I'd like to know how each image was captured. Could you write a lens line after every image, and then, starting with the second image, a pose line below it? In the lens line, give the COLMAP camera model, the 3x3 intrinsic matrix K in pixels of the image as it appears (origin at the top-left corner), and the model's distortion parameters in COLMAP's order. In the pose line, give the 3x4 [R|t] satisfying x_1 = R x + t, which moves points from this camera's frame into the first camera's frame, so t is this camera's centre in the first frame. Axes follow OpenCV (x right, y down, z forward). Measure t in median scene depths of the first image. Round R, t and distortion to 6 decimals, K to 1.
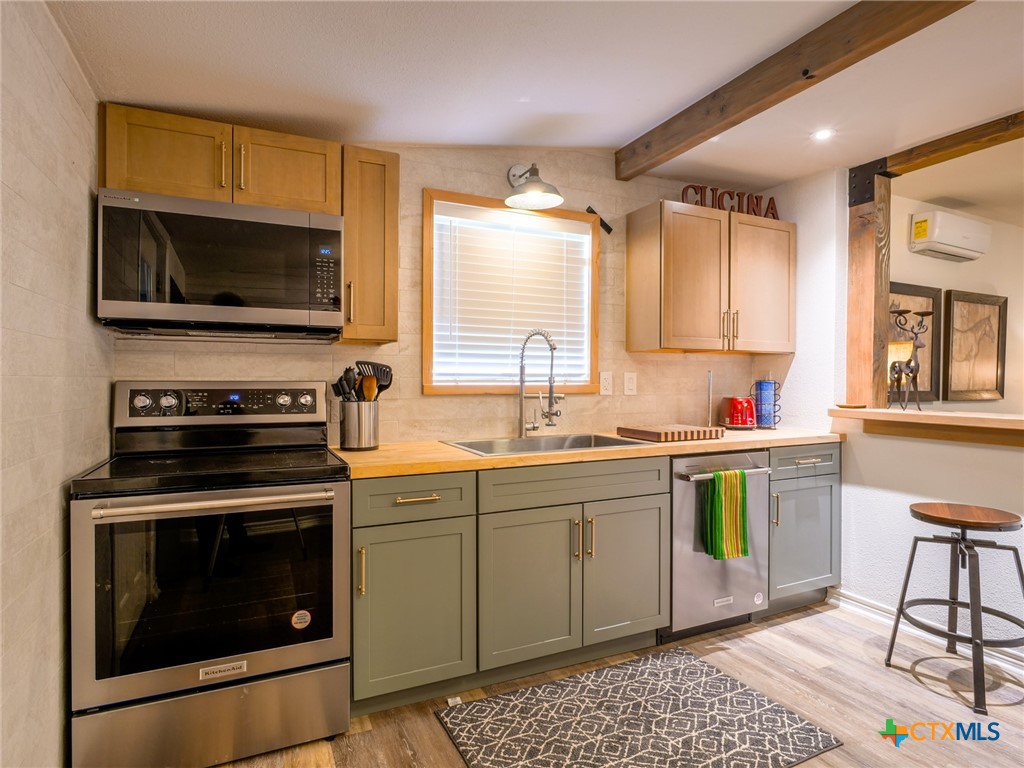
lens RADIAL K [[560.7, 0, 508.6], [0, 560.7, 380.9], [0, 0, 1]] dist [-0.013440, 0.001436]
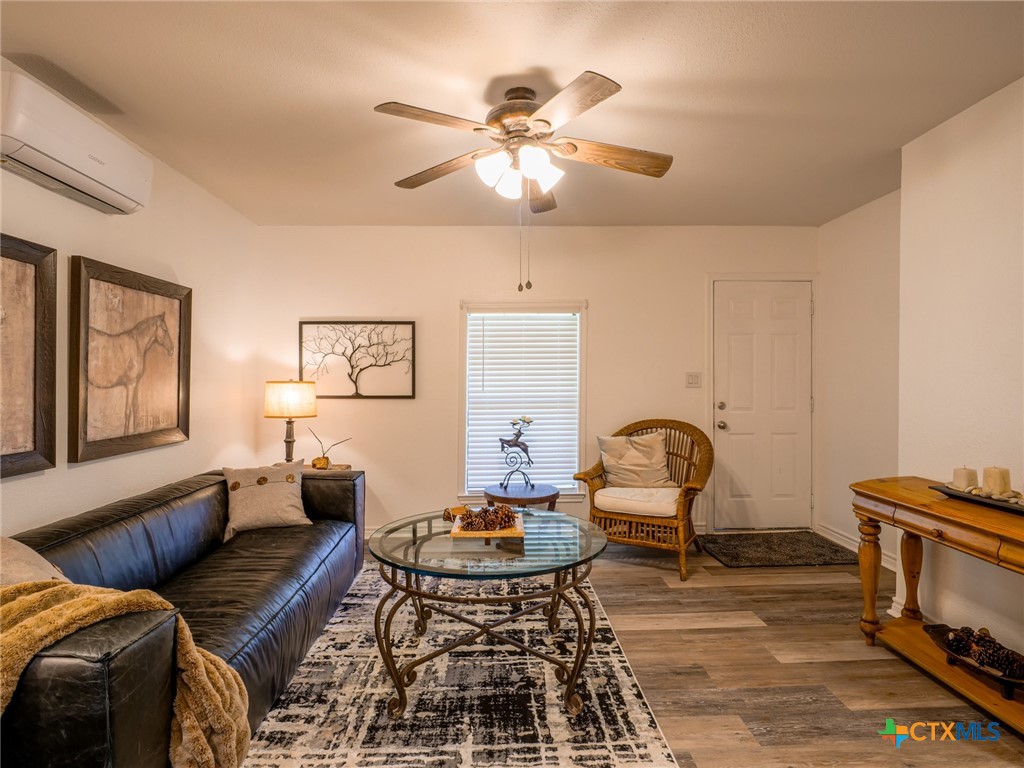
lens RADIAL K [[560.7, 0, 511.2], [0, 560.7, 378.1], [0, 0, 1]] dist [-0.013440, 0.001436]
pose [[0.406602, -0.002537, 0.913602, 0.786395], [0.005576, 0.999984, 0.000296, -0.072783], [-0.913589, 0.004974, 0.406609, 0.666954]]
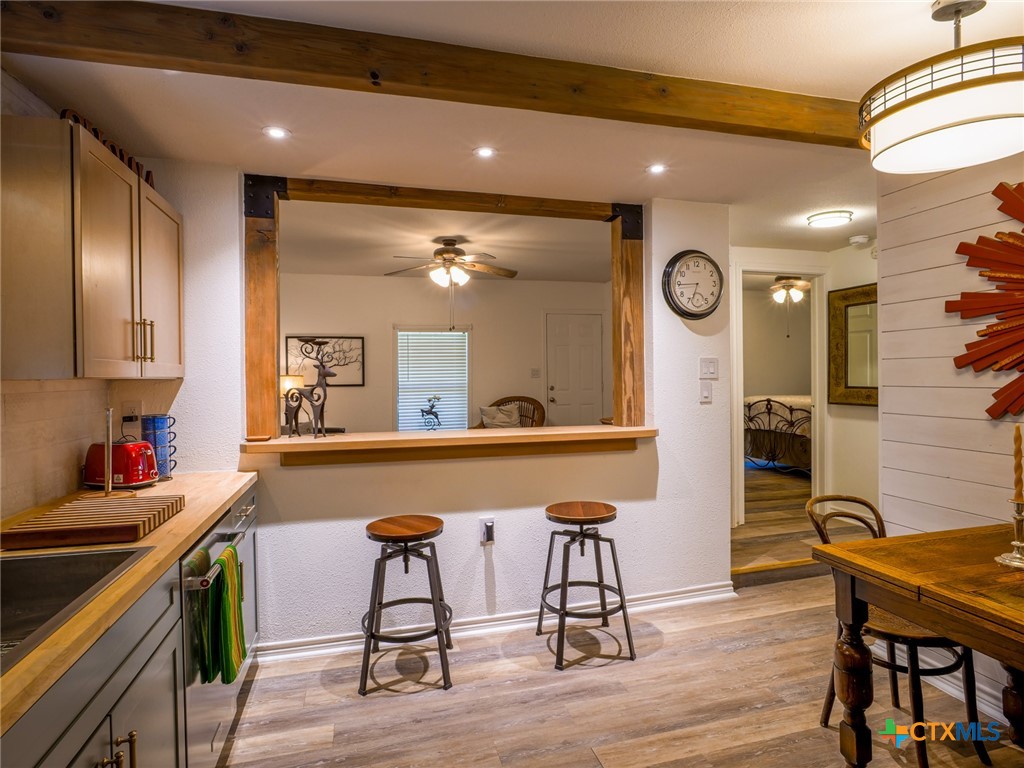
lens RADIAL K [[560.7, 0, 515.3], [0, 560.7, 382.6], [0, 0, 1]] dist [-0.013440, 0.001436]
pose [[0.172566, -0.016250, 0.984864, -0.225975], [0.013317, 0.999811, 0.014163, -0.057879], [-0.984908, 0.010671, 0.172749, 0.469236]]
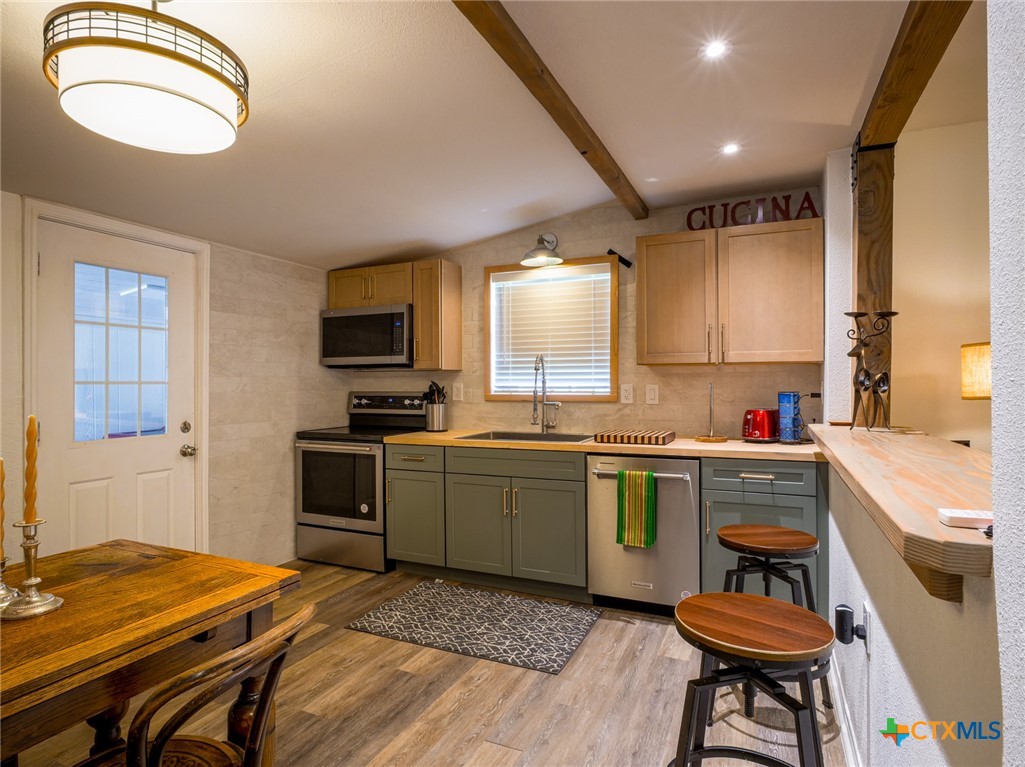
lens RADIAL K [[561.2, 0, 510.3], [0, 561.2, 381.3], [0, 0, 1]] dist [-0.013440, 0.001436]
pose [[0.648781, -0.006900, -0.760944, 1.025480], [0.004826, 0.999976, -0.004953, -0.019681], [0.760960, -0.000458, 0.648799, 0.043377]]
